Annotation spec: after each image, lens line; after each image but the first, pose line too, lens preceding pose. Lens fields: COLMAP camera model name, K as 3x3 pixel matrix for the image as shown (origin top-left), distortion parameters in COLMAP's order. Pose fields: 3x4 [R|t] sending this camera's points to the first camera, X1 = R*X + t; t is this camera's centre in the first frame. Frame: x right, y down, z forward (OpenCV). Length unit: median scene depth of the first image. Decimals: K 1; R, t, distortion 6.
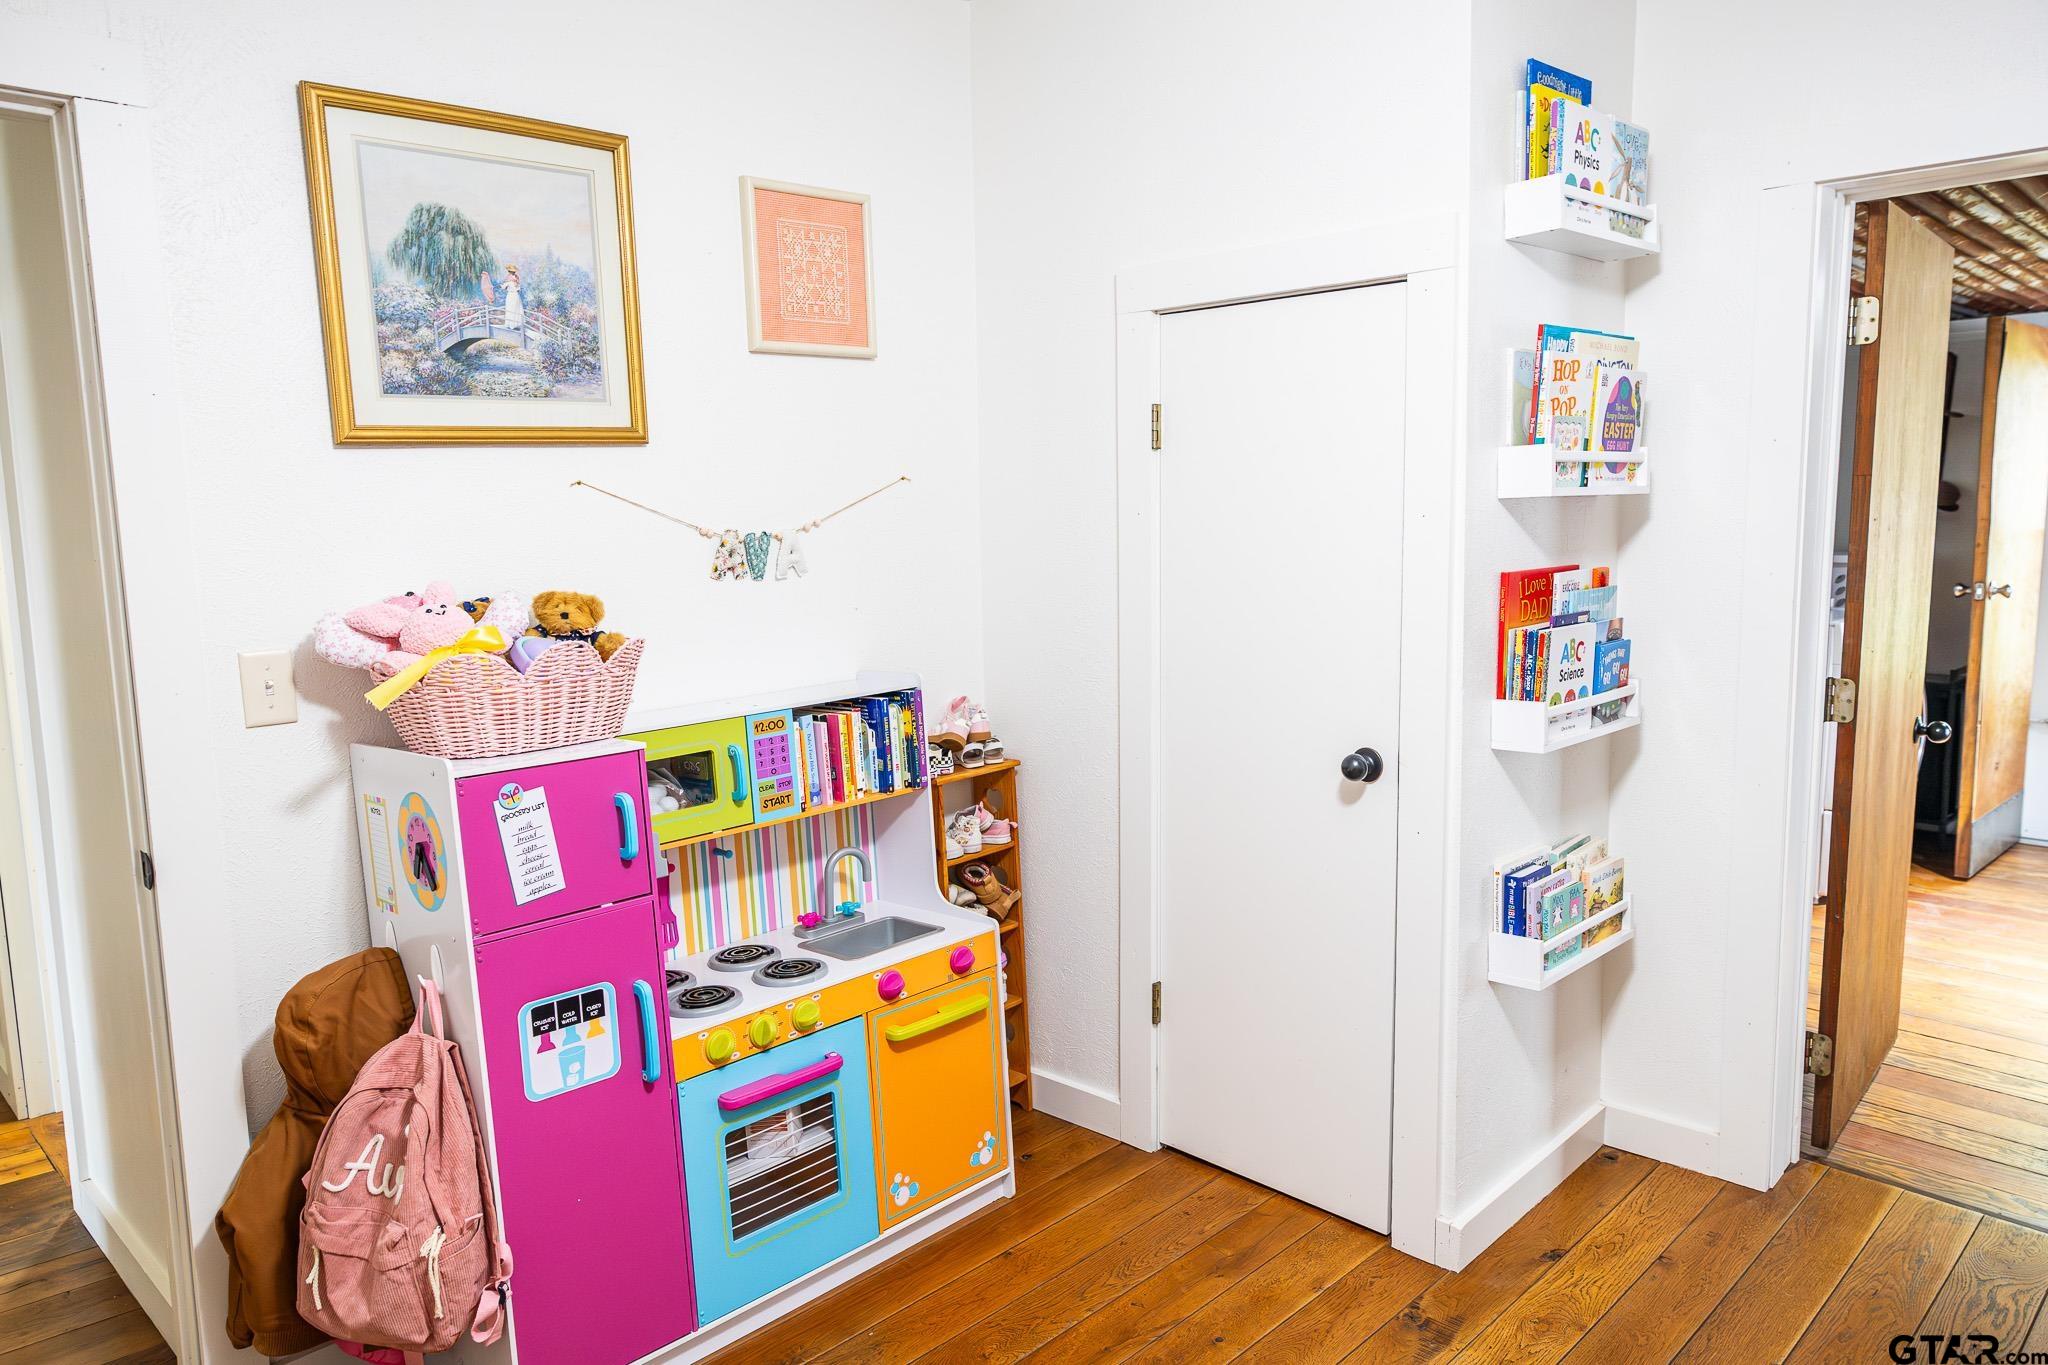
lens RADIAL K [[1365.5, 0, 1028.4], [0, 1365.5, 688.5], [0, 0, 1]] dist [-0.001526, -0.002094]
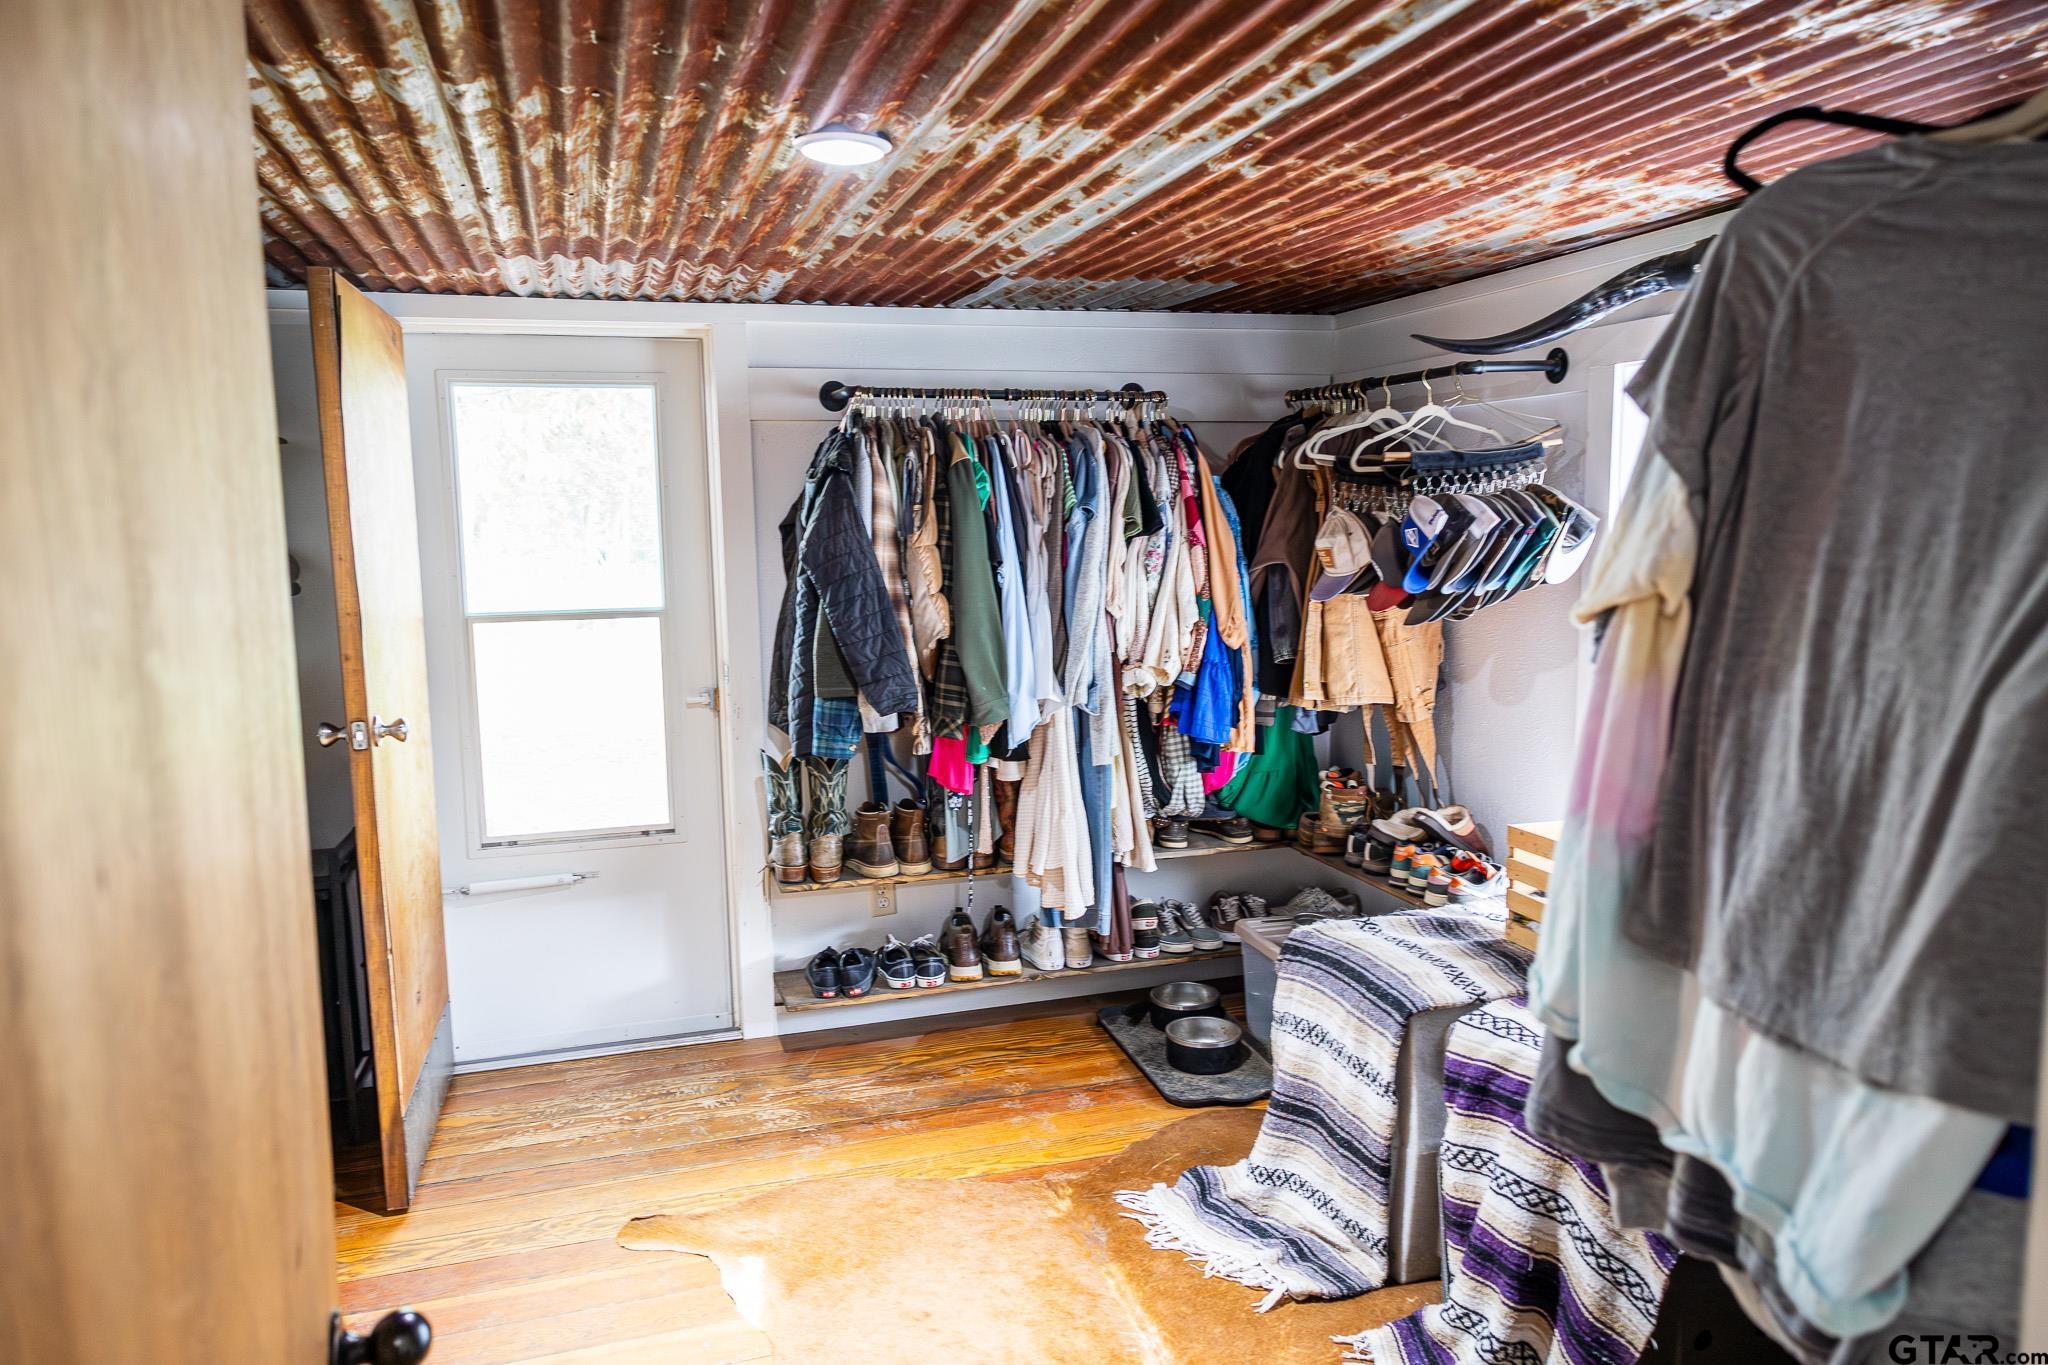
lens RADIAL K [[1365.5, 0, 1027.5], [0, 1365.5, 682.1], [0, 0, 1]] dist [-0.001526, -0.002094]
pose [[0.457614, -0.089275, 0.884658, 0.311624], [0.126766, 0.991334, 0.034467, -0.077805], [-0.880068, 0.096372, 0.464966, 0.472235]]
